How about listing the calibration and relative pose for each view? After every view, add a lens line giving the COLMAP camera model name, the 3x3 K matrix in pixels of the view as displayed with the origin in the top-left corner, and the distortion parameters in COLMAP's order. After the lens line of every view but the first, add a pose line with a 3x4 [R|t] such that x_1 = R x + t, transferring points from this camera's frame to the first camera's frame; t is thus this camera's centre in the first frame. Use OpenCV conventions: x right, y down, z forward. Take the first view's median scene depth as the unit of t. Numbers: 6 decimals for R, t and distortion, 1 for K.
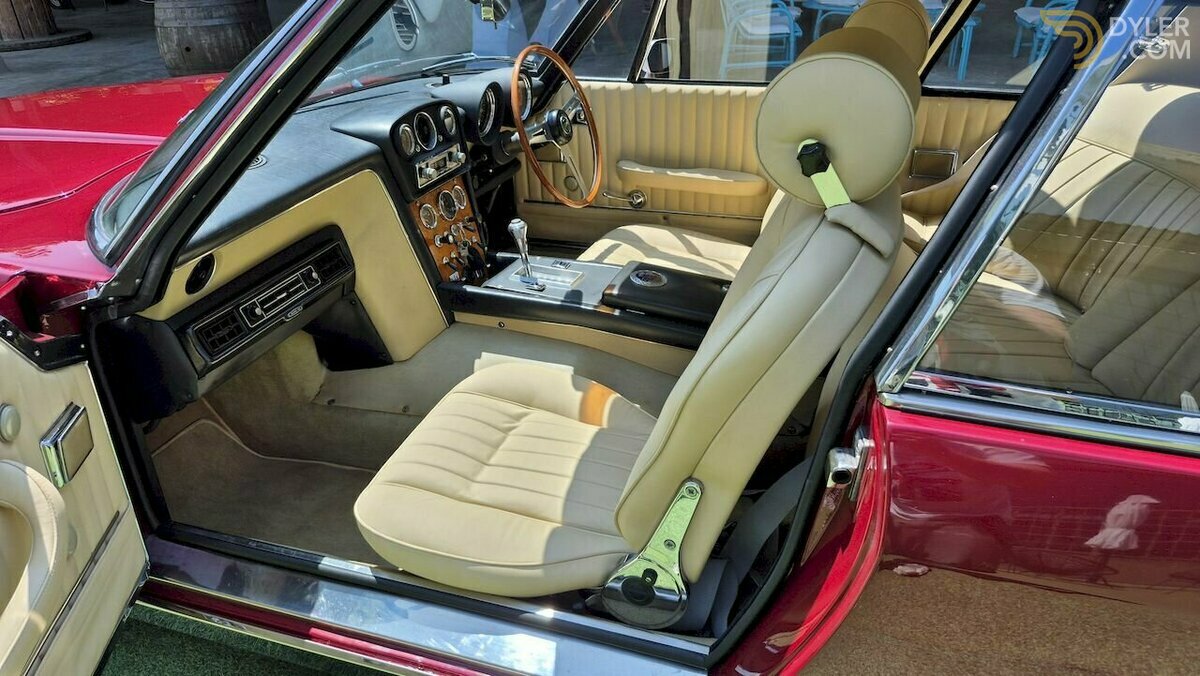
lens RADIAL K [[802.7, 0, 592.1], [0, 802.7, 371.8], [0, 0, 1]] dist [0.087851, -0.109604]
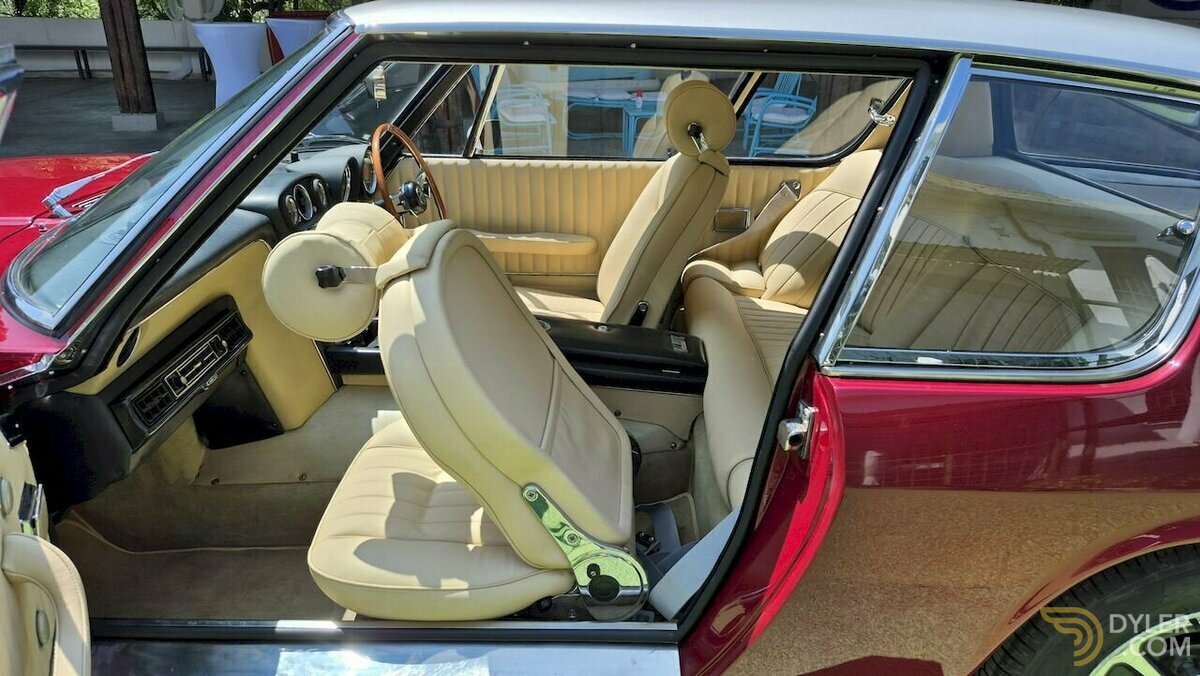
lens RADIAL K [[802.7, 0, 592.1], [0, 802.7, 371.8], [0, 0, 1]] dist [0.087851, -0.109604]
pose [[0.951132, -0.095253, 0.293727, -0.175191], [0.123515, 0.989179, -0.079176, 0.041764], [-0.283007, 0.111587, 0.952605, -0.061441]]
